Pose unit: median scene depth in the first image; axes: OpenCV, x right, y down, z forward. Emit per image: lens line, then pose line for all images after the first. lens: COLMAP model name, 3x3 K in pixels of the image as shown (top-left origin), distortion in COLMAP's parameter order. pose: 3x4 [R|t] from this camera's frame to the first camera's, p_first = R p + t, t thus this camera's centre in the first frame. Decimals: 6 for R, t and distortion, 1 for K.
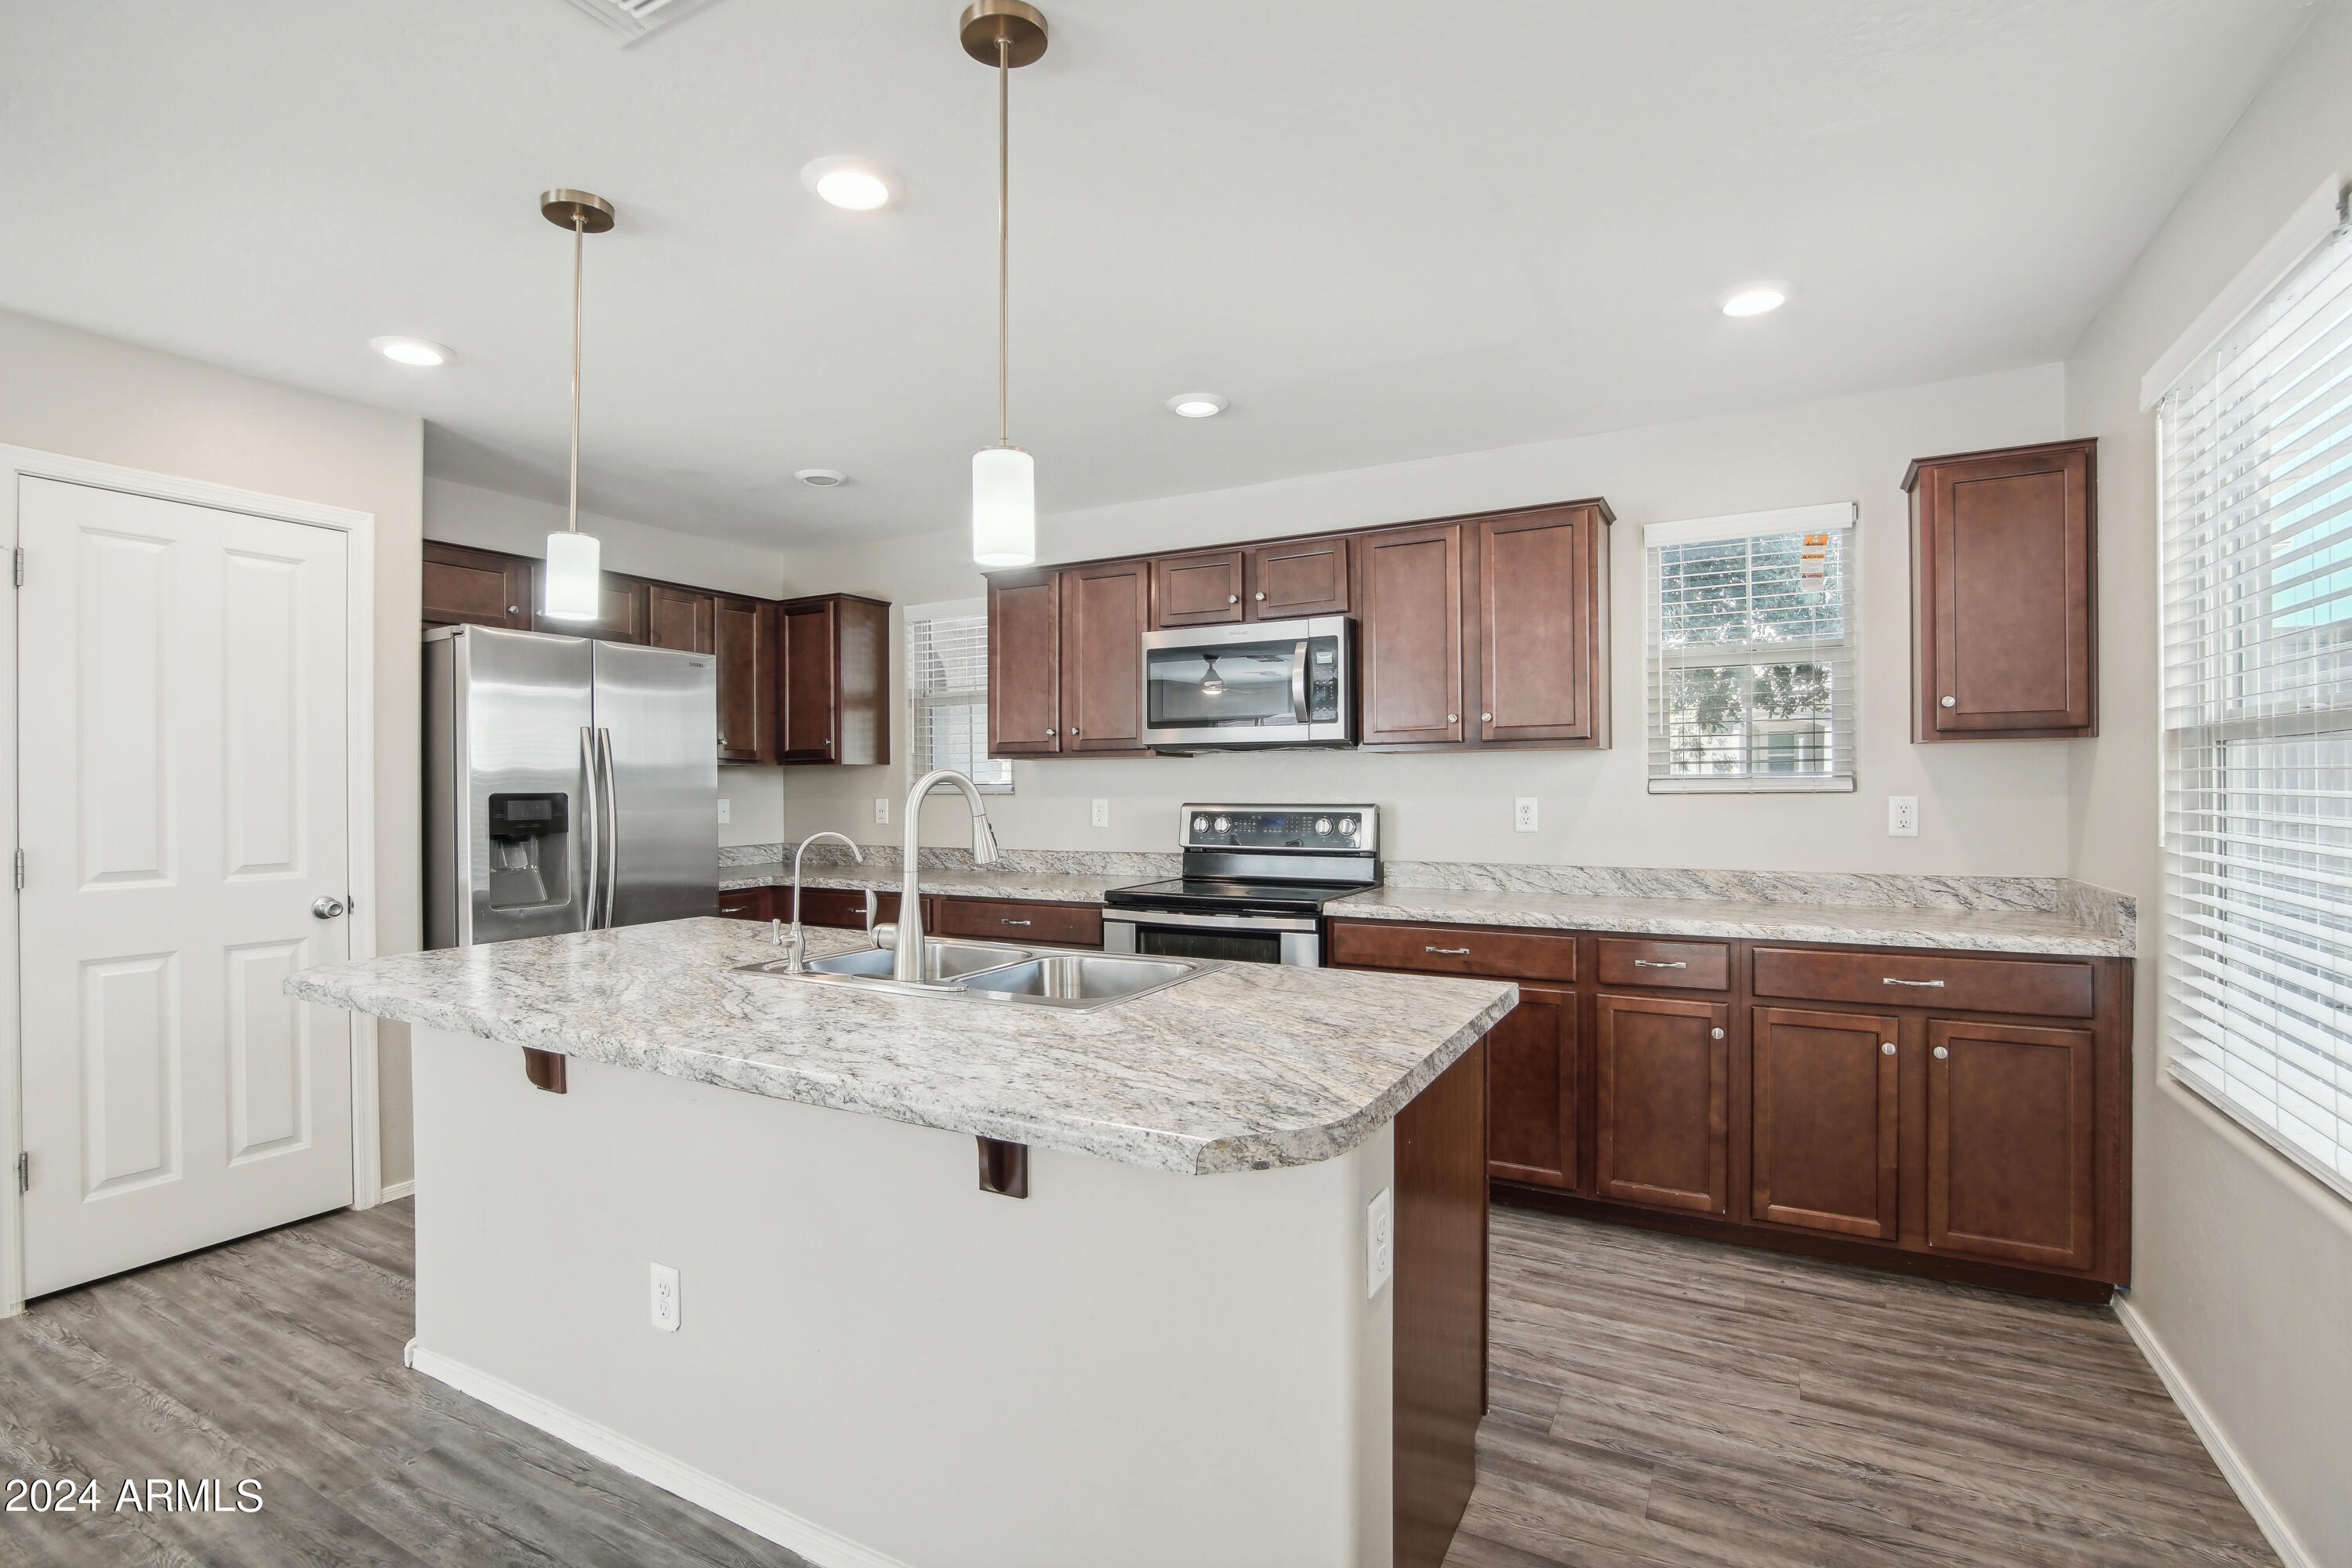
lens RADIAL K [[1092.0, 0, 1157.5], [0, 1092.0, 781.3], [0, 0, 1]] dist [-0.033432, 0.000148]
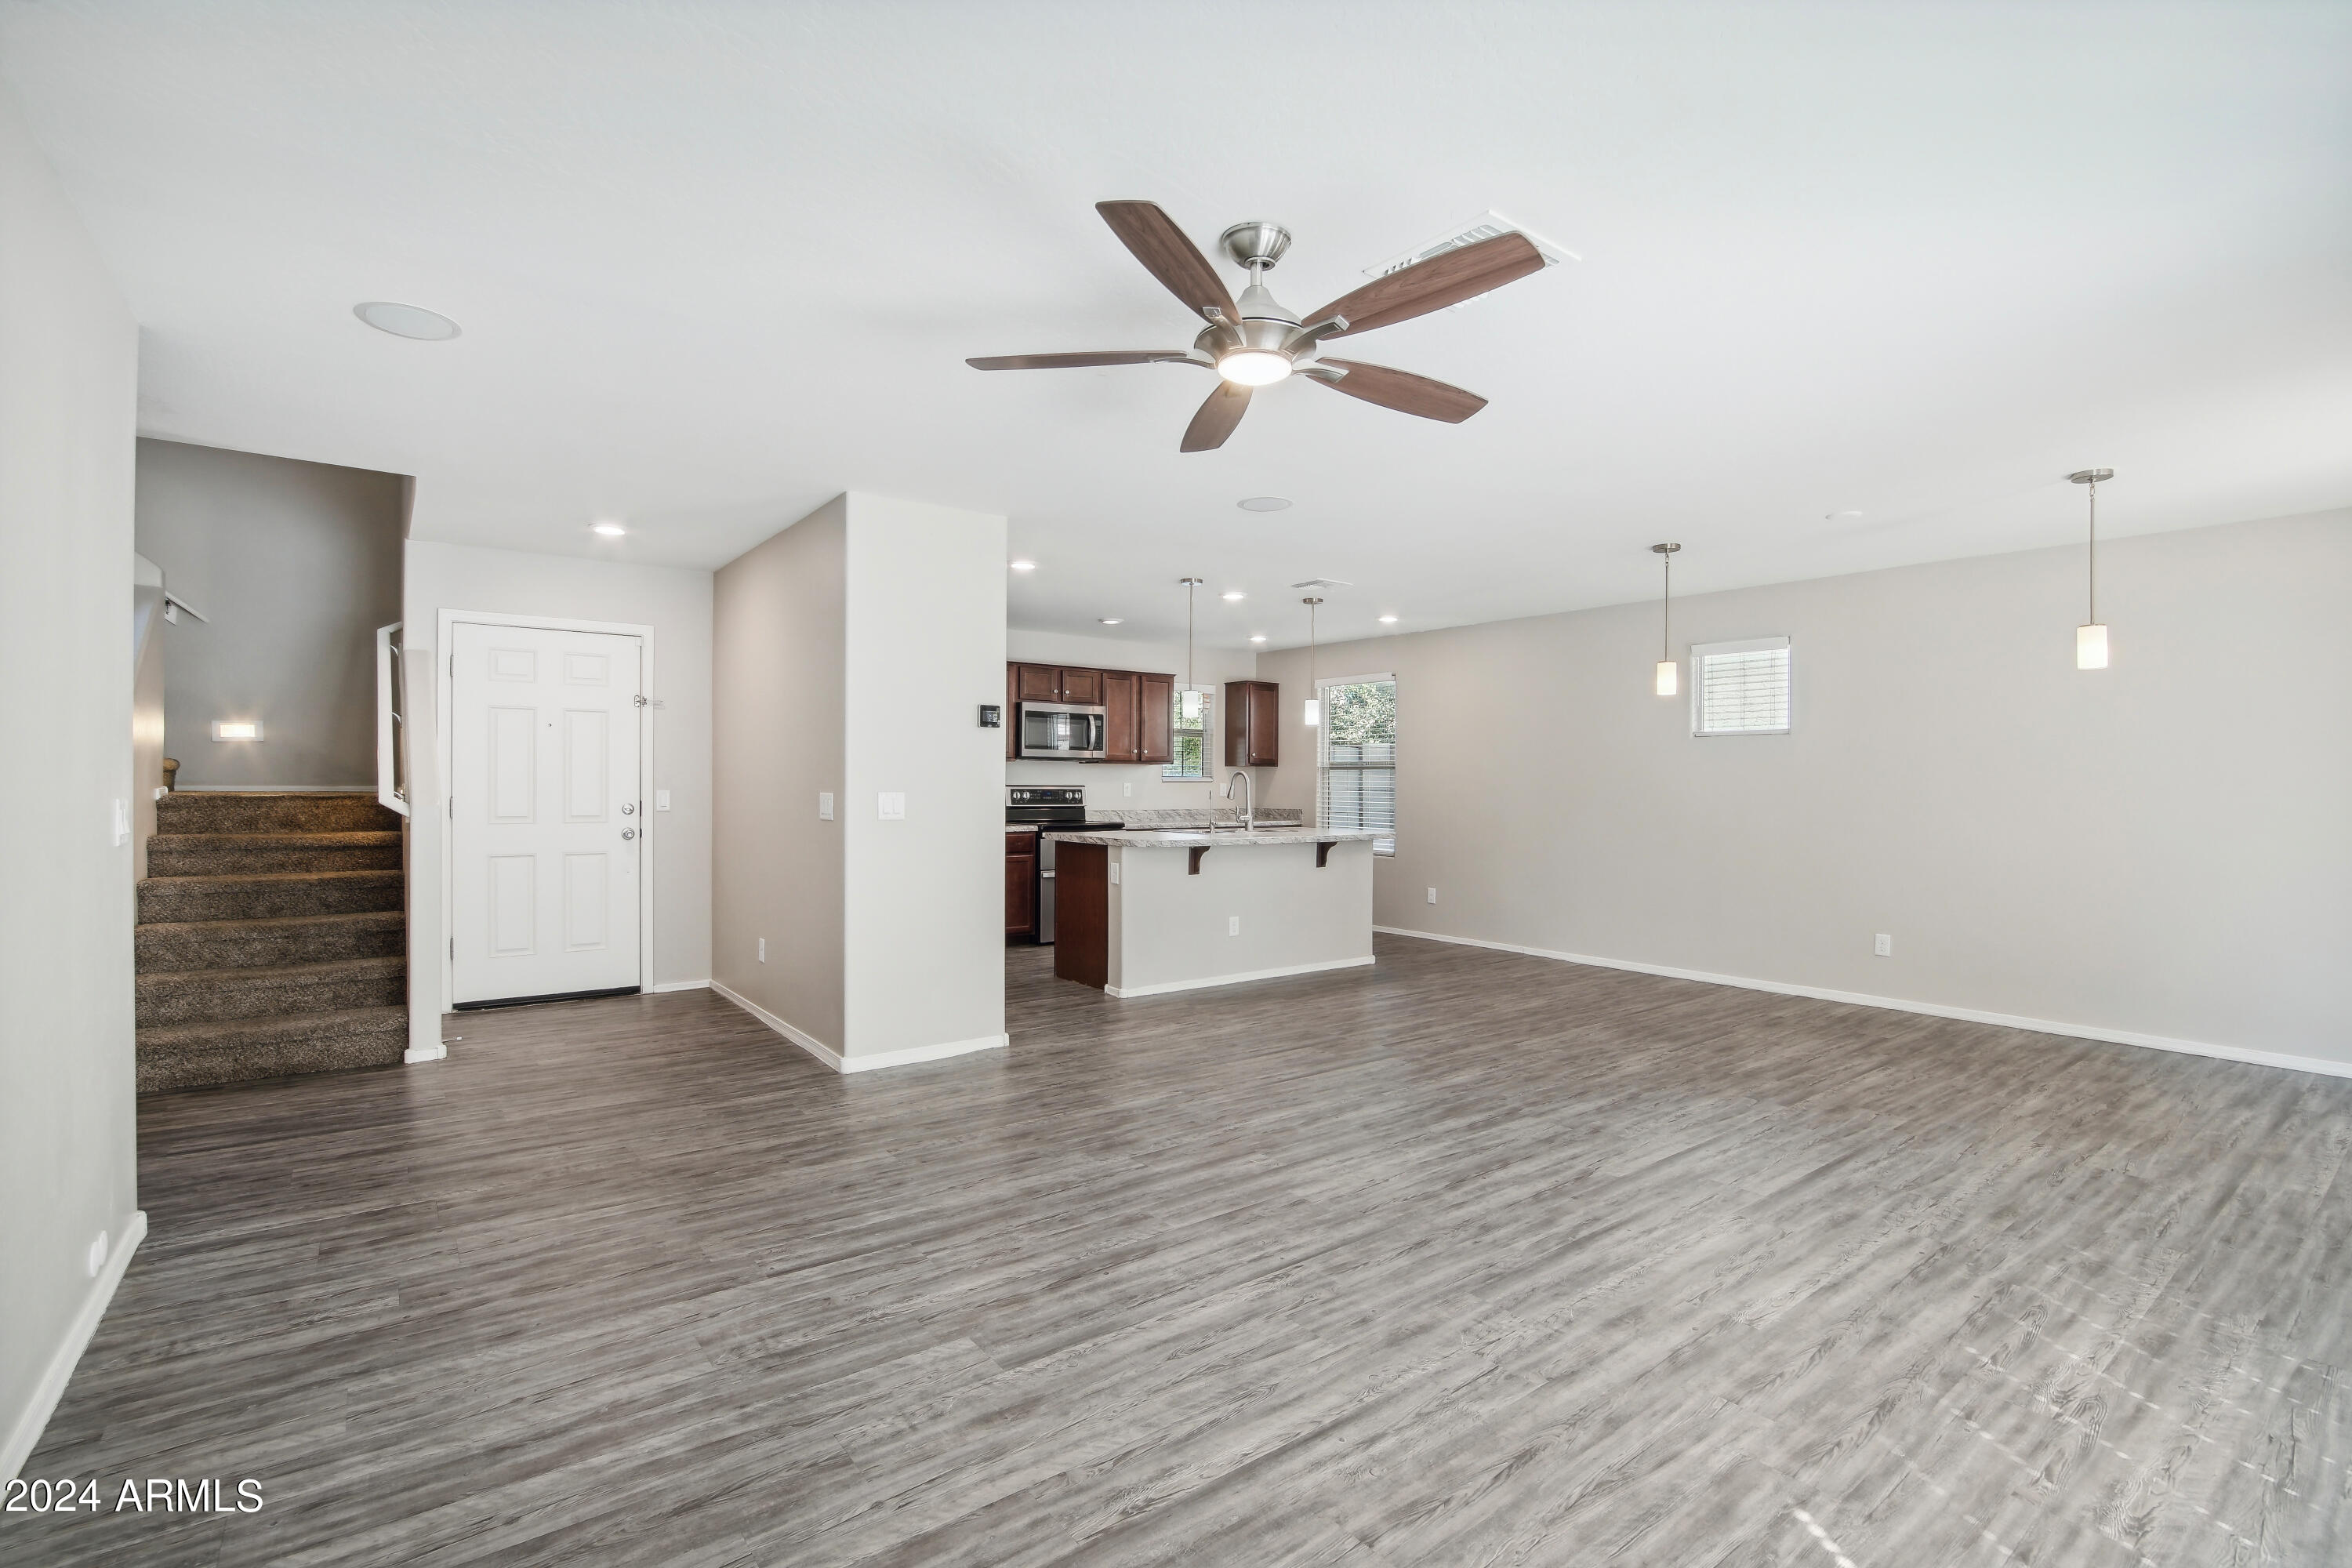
lens RADIAL K [[1069.1, 0, 1225.8], [0, 1069.1, 789.7], [0, 0, 1]] dist [-0.046110, 0.013187]
pose [[0.378752, -0.003823, 0.925490, -1.925135], [-0.012569, 0.999878, 0.009274, 0.006678], [-0.925413, -0.015145, 0.378657, -0.137068]]
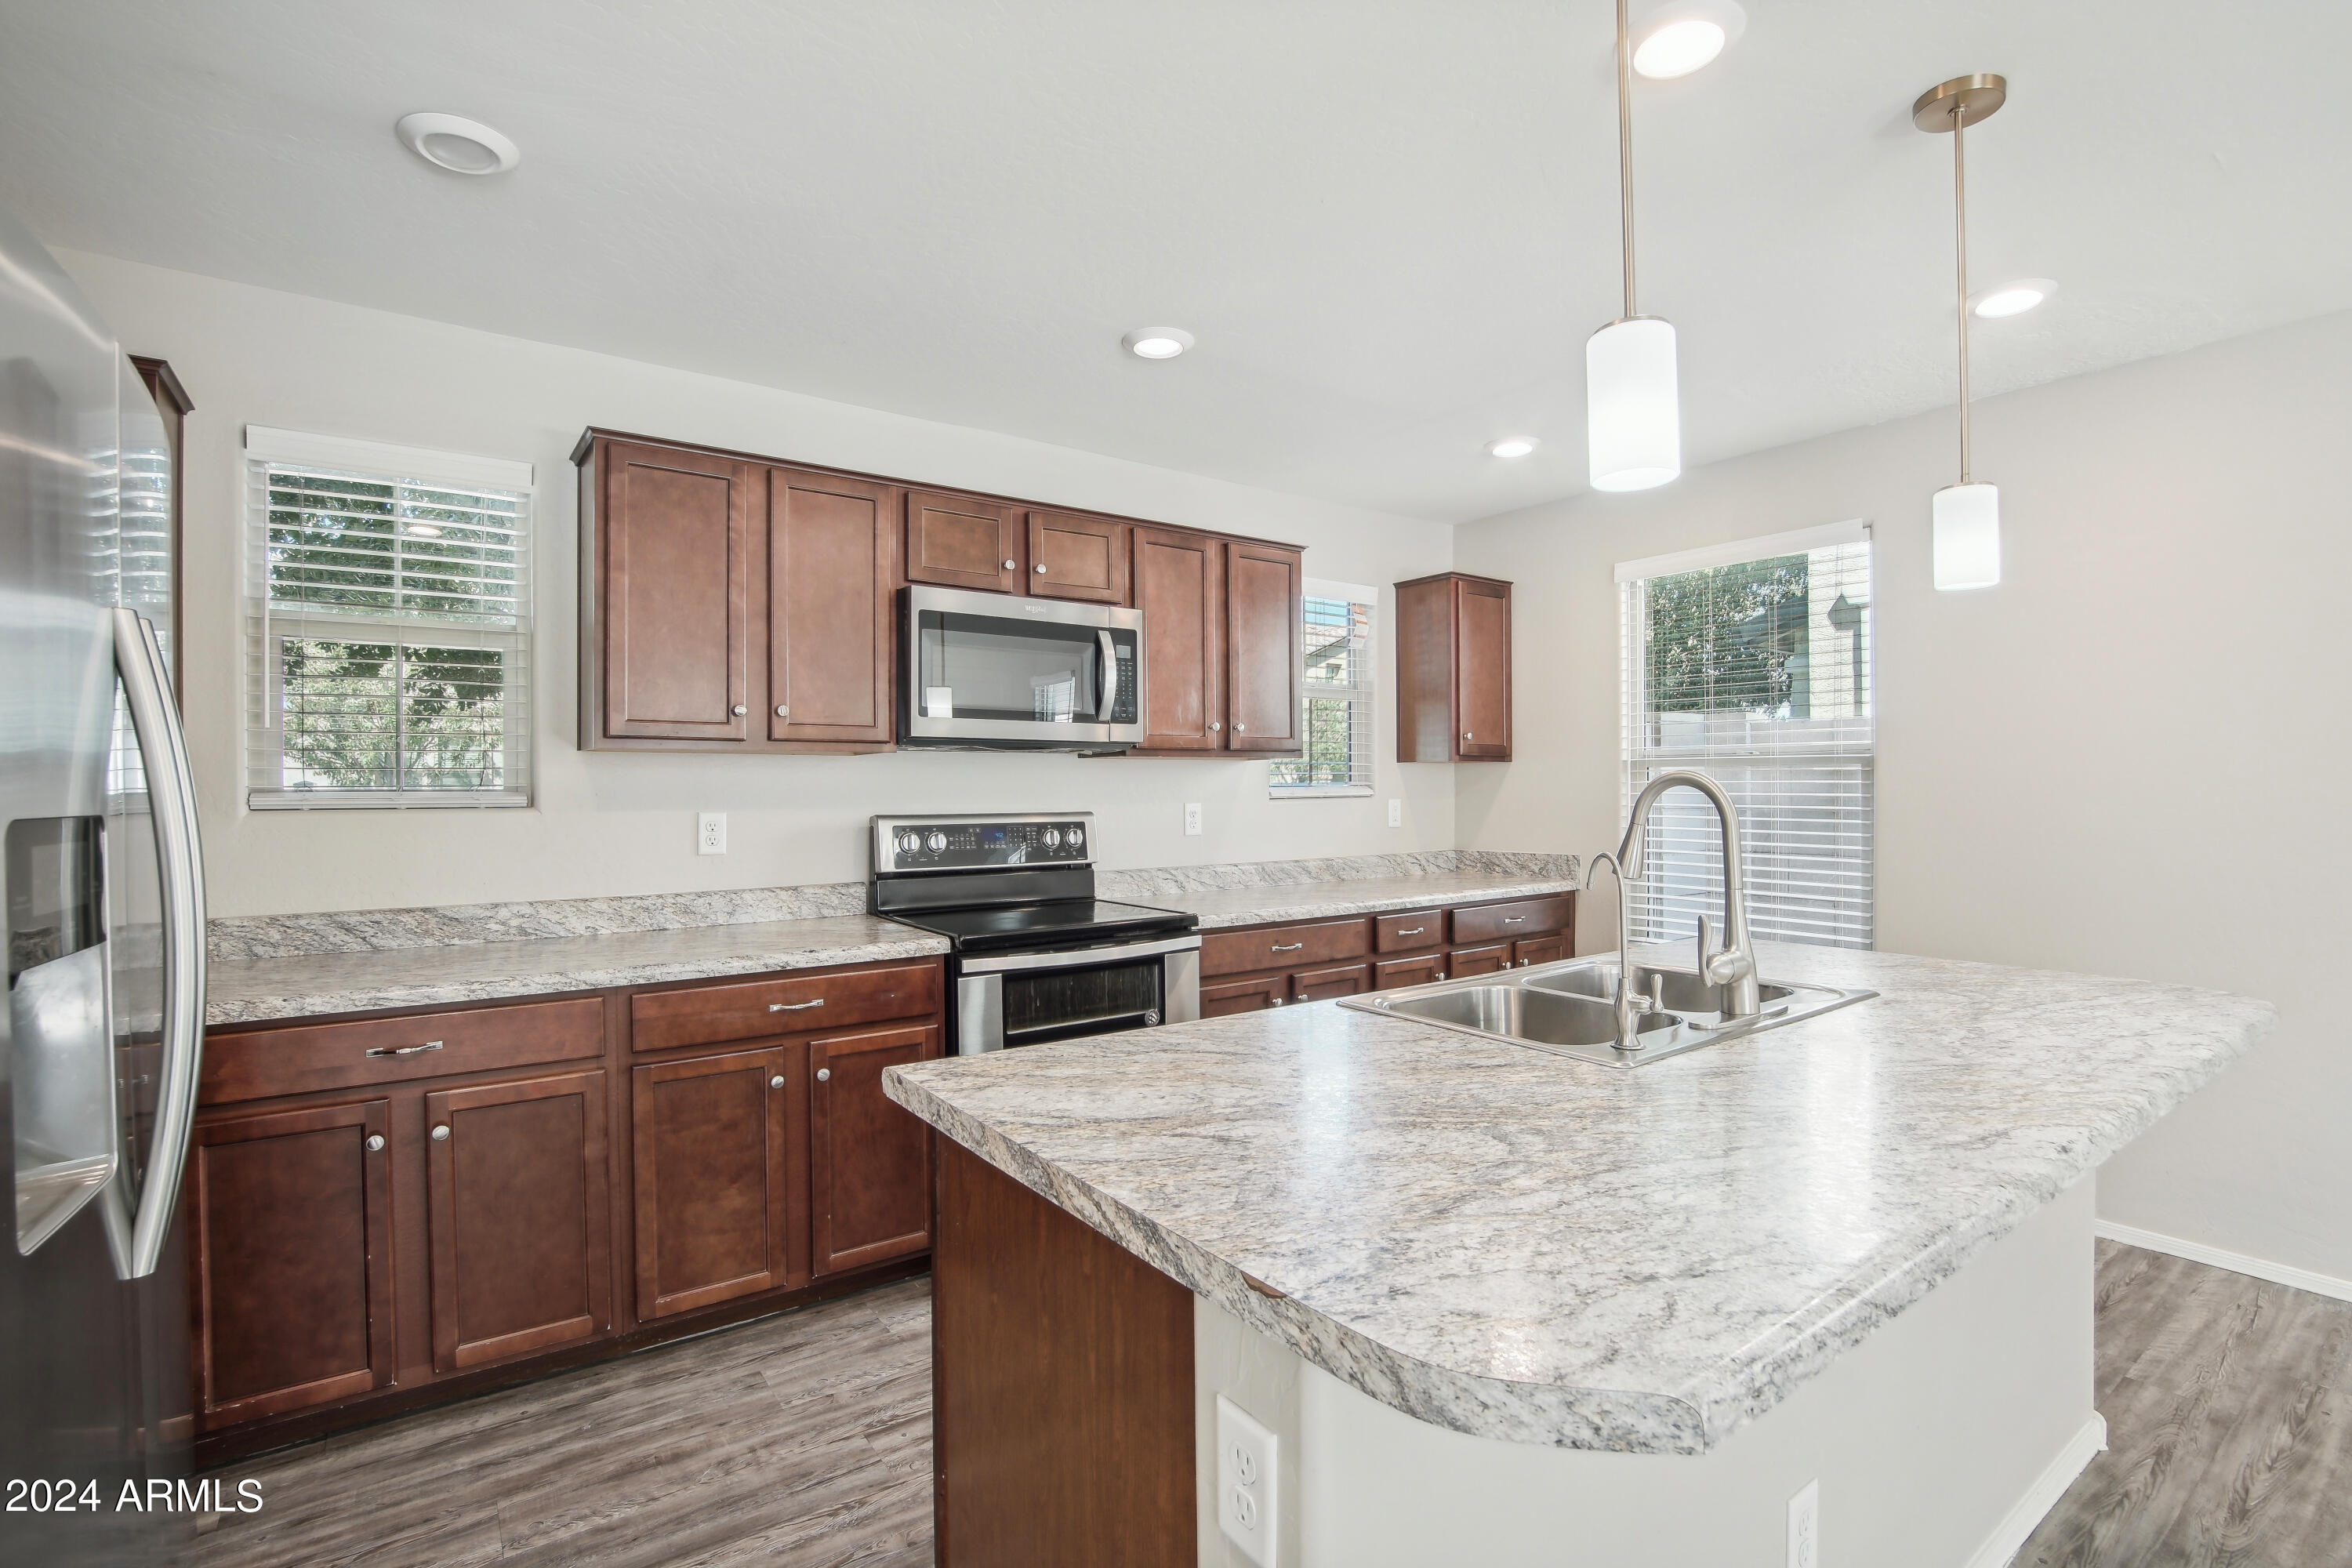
lens RADIAL K [[1092.0, 0, 1157.5], [0, 1092.0, 781.3], [0, 0, 1]] dist [-0.033432, 0.000148]
pose [[0.421933, 0.008165, 0.906590, -0.678502], [-0.005460, 0.999964, -0.006465, 0.000391], [-0.906610, -0.002222, 0.421963, 0.600243]]
